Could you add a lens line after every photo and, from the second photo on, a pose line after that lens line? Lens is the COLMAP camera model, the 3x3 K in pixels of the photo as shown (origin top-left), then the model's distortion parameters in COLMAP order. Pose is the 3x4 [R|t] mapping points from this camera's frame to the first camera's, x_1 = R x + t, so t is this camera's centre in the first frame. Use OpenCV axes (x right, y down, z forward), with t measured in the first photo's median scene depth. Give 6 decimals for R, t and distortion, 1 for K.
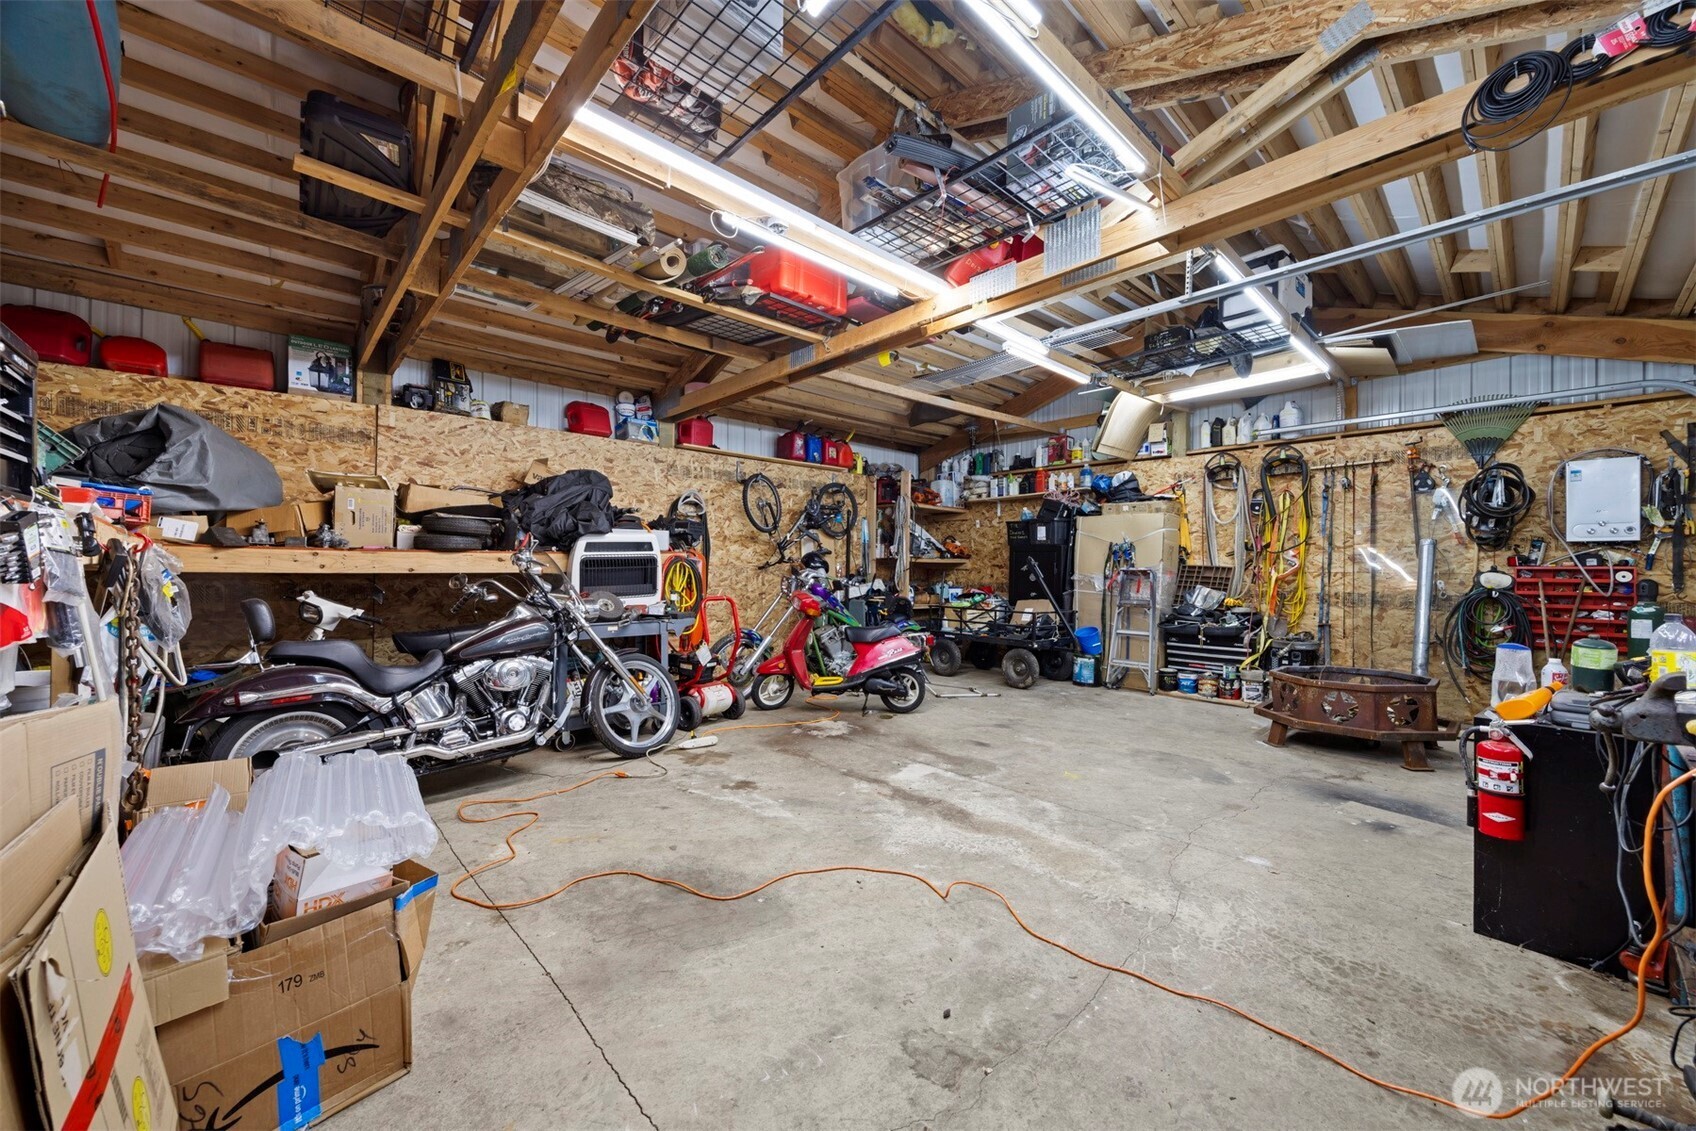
lens RADIAL K [[643.4, 0, 850.8], [0, 643.4, 572.7], [0, 0, 1]] dist [-0.002907, -0.000303]
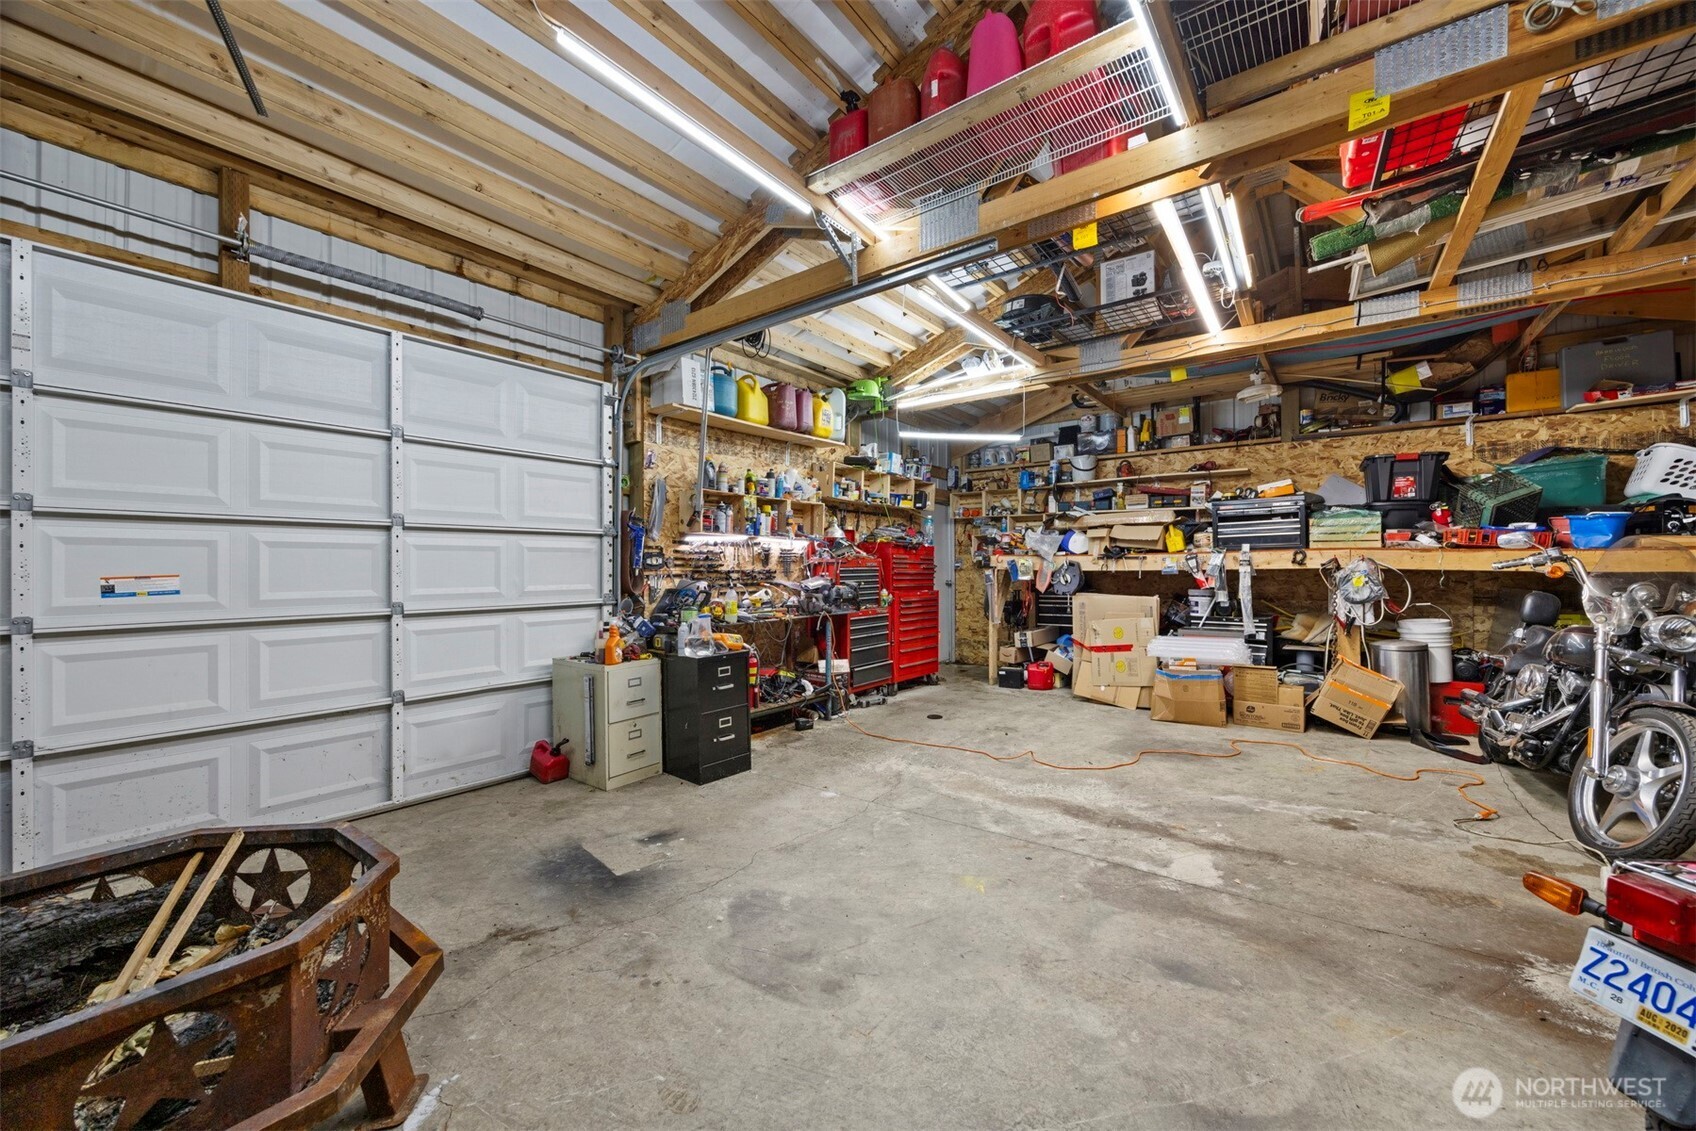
lens RADIAL K [[643.4, 0, 850.8], [0, 643.4, 572.7], [0, 0, 1]] dist [-0.002907, -0.000303]
pose [[-0.984006, -0.000331, -0.178137, 0.640004], [-0.002592, 0.999919, 0.012458, -0.010425], [0.178119, 0.012720, -0.983927, 1.775276]]
